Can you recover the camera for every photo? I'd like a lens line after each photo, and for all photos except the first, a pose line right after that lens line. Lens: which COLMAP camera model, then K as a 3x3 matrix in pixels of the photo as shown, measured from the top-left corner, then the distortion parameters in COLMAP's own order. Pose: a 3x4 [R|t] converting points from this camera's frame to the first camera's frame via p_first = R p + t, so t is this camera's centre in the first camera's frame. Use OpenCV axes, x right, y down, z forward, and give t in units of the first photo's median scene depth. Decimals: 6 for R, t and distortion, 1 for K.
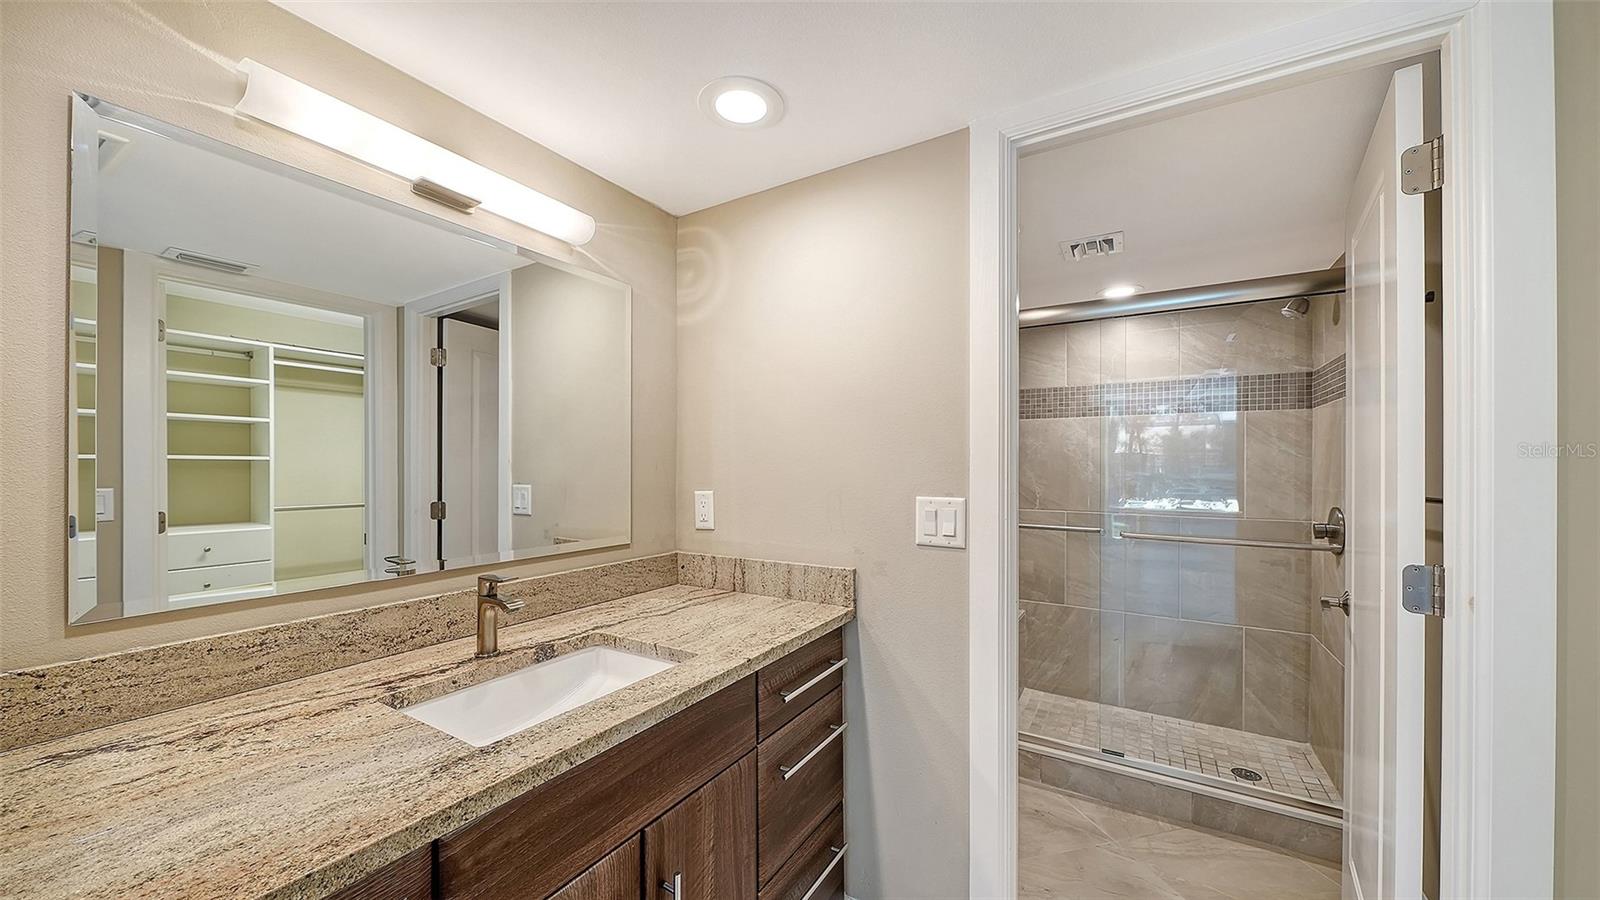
lens RADIAL K [[565.5, 0, 806.8], [0, 565.5, 466.3], [0, 0, 1]] dist [-0.001920, -0.000181]
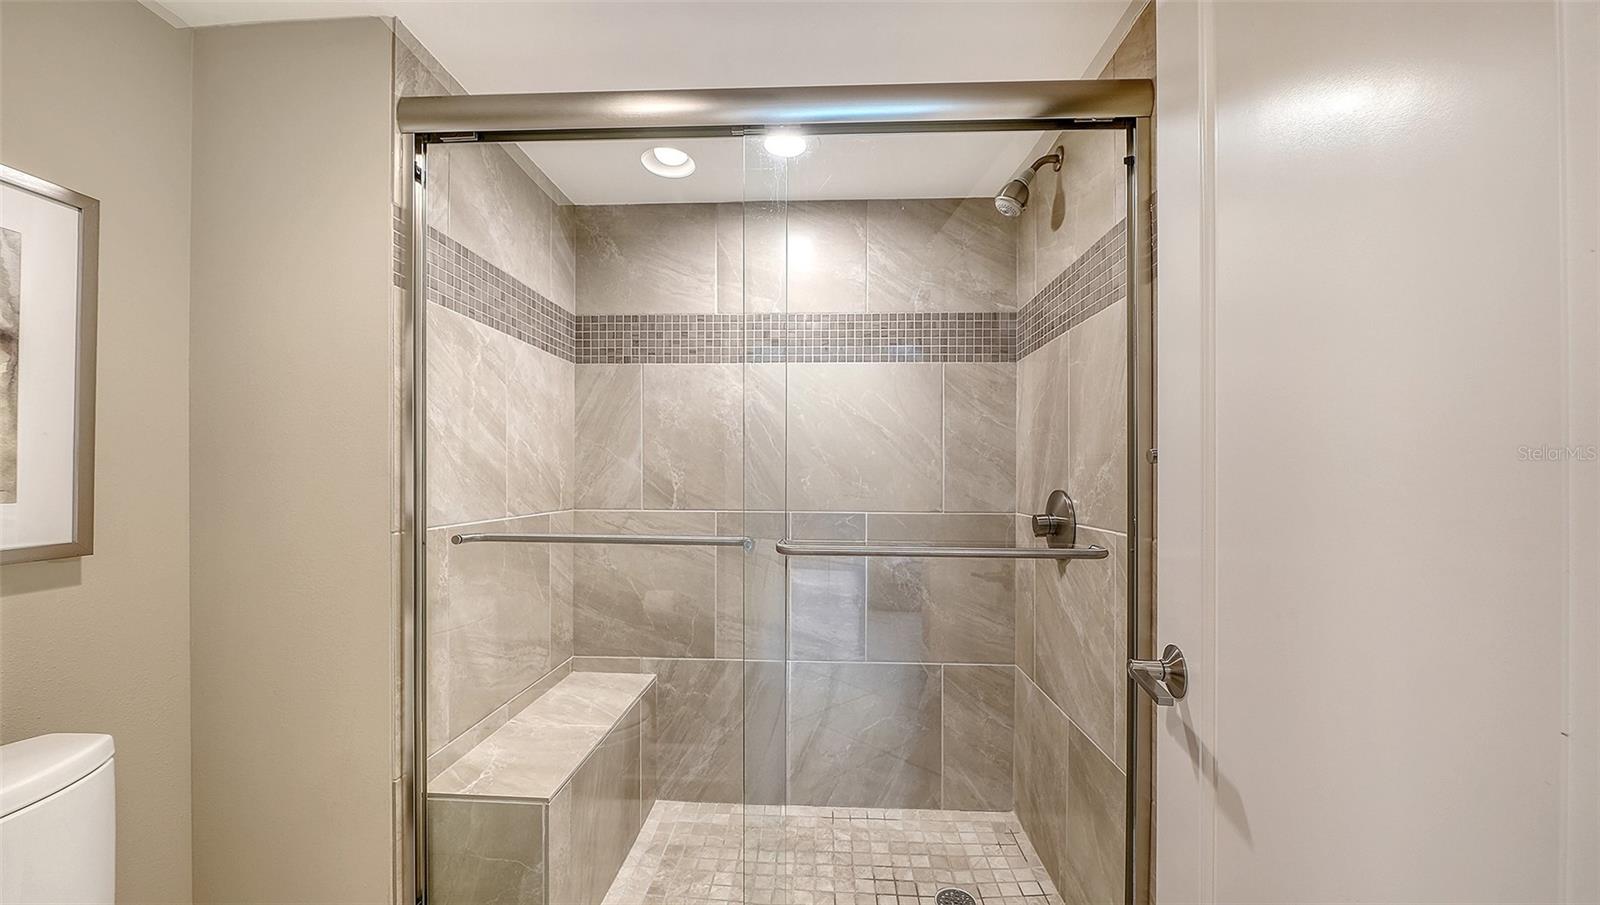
lens RADIAL K [[623.0, 0, 793.7], [0, 623.0, 464.8], [0, 0, 1]] dist [-0.000641, -0.000013]
pose [[0.885213, 0.007089, 0.465132, 0.236514], [-0.000091, 0.999887, -0.015065, 0.042948], [-0.465186, 0.013293, 0.885113, 0.382886]]
